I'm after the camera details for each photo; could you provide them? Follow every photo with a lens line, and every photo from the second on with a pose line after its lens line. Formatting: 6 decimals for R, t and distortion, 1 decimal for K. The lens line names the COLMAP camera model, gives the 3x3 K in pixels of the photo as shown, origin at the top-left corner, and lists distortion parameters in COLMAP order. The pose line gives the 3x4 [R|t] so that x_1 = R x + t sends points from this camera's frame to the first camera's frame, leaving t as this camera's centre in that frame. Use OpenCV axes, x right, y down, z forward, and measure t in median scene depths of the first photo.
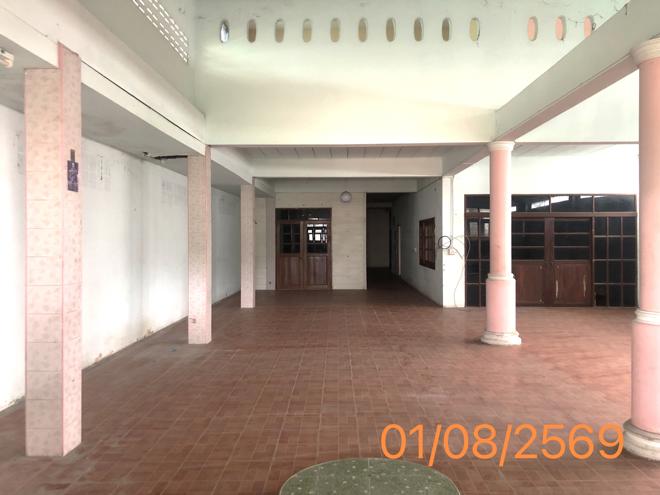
lens RADIAL K [[540.0, 0, 326.7], [0, 540.0, 245.2], [0, 0, 1]] dist [0.013708, -0.007476]
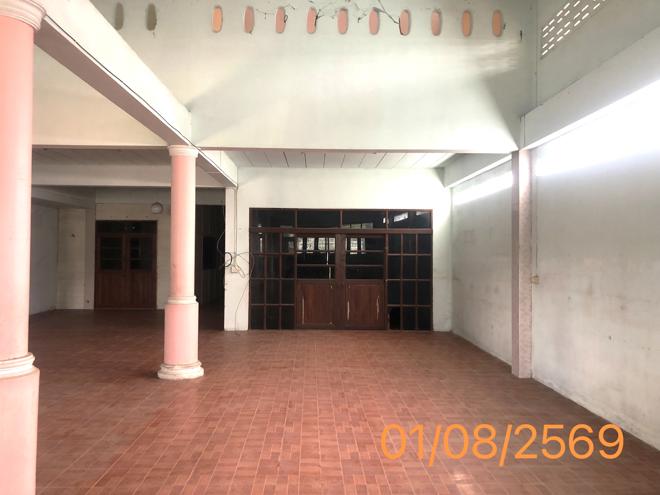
lens RADIAL K [[540.0, 0, 333.8], [0, 540.0, 247.7], [0, 0, 1]] dist [0.013708, -0.007476]
pose [[0.998168, 0.011310, 0.059444, 0.344995], [-0.009903, 0.999665, -0.023912, -0.004652], [-0.059695, 0.023279, 0.997945, 0.077022]]
